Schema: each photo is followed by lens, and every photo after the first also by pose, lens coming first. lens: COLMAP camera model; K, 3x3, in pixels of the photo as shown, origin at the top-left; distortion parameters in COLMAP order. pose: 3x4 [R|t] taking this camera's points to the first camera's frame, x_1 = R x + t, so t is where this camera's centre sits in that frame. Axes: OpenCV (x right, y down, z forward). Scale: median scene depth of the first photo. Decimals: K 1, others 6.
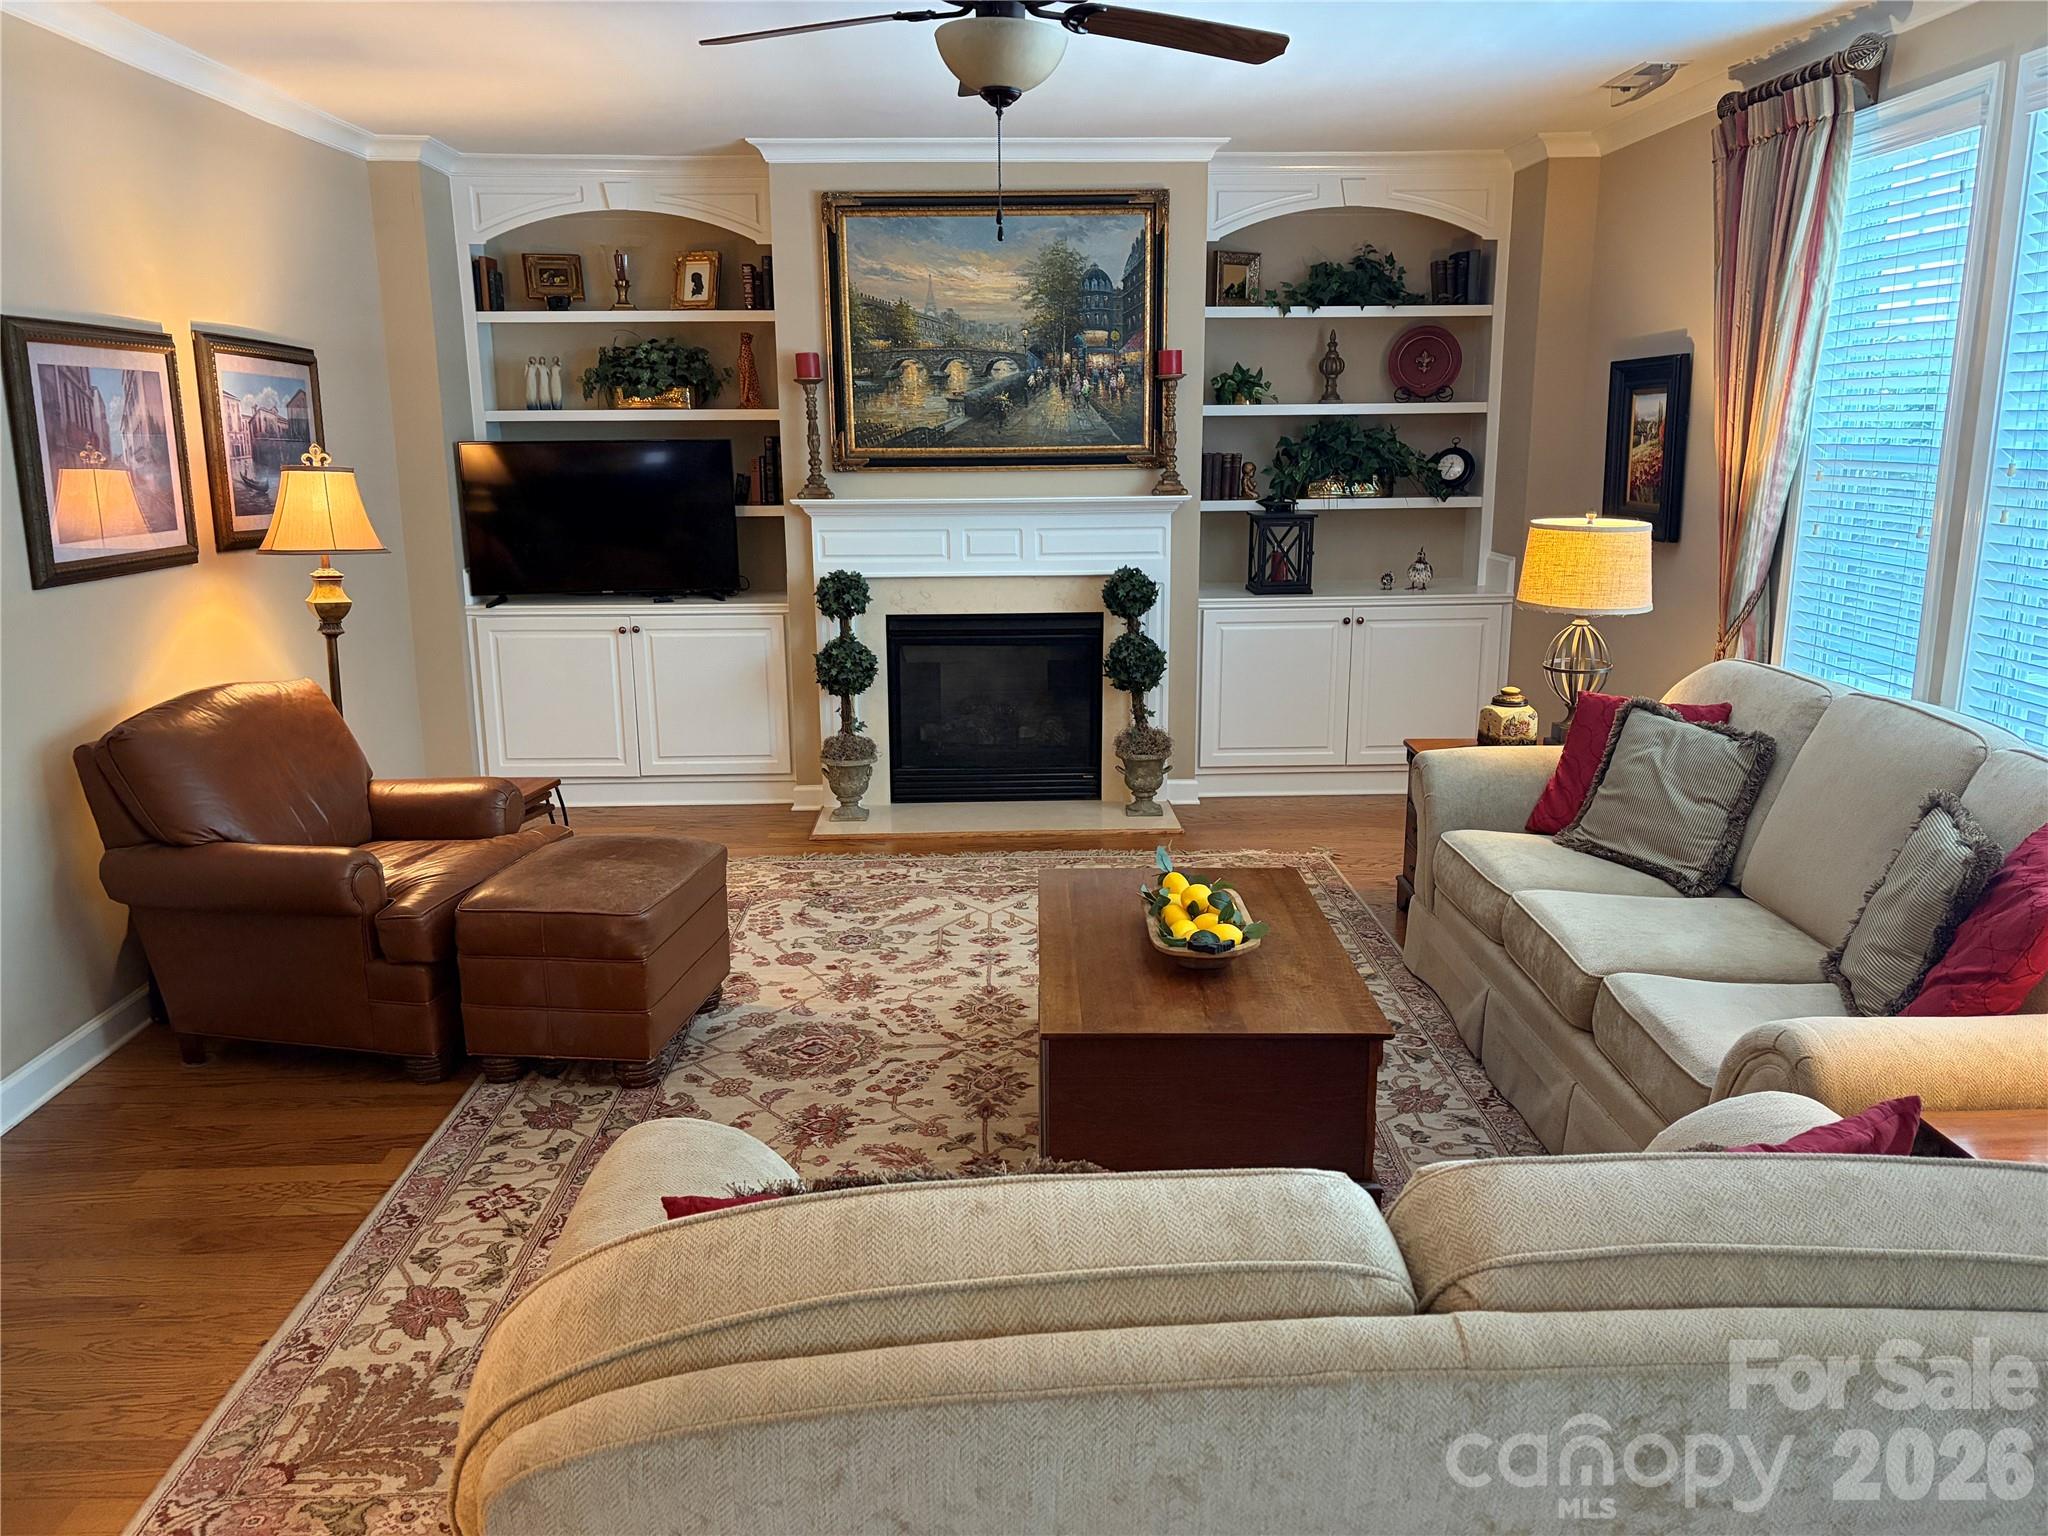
lens RADIAL K [[1529.0, 0, 1014.5], [0, 1529.0, 777.7], [0, 0, 1]] dist [0.045457, -0.051304]
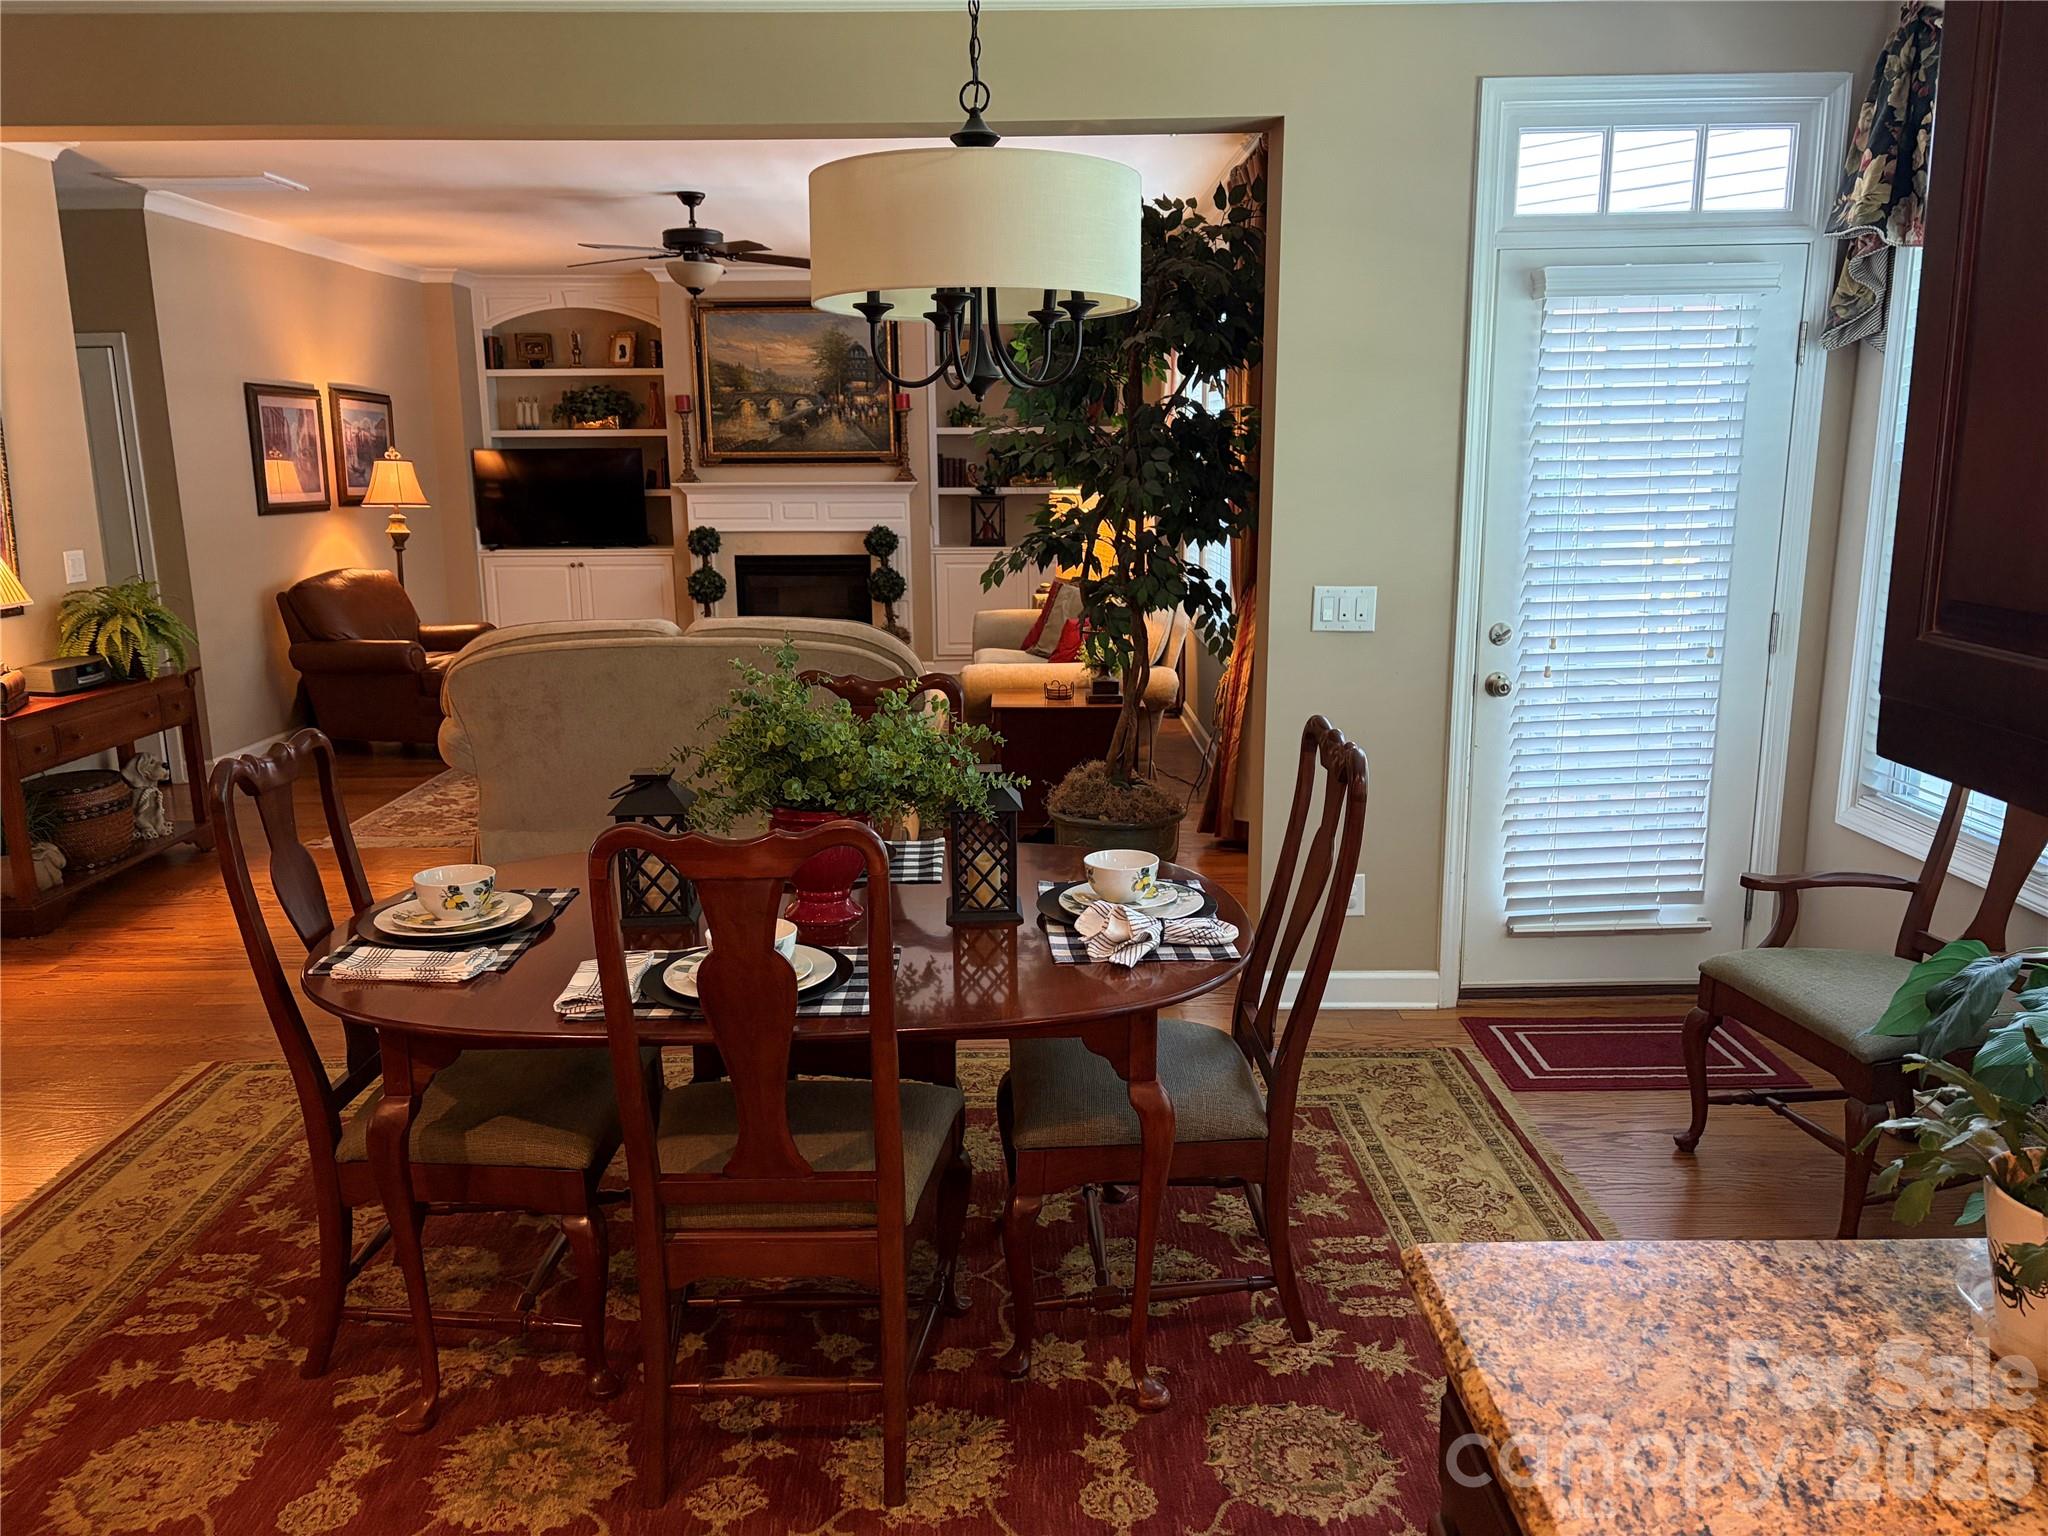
lens RADIAL K [[1495.1, 0, 1030.1], [0, 1495.1, 797.4], [0, 0, 1]] dist [0.003552, -0.053810]
pose [[0.999957, 0.005048, -0.007790, 0.248850], [-0.005038, 0.999987, 0.001237, 0.149746], [0.007796, -0.001197, 0.999969, -0.594709]]
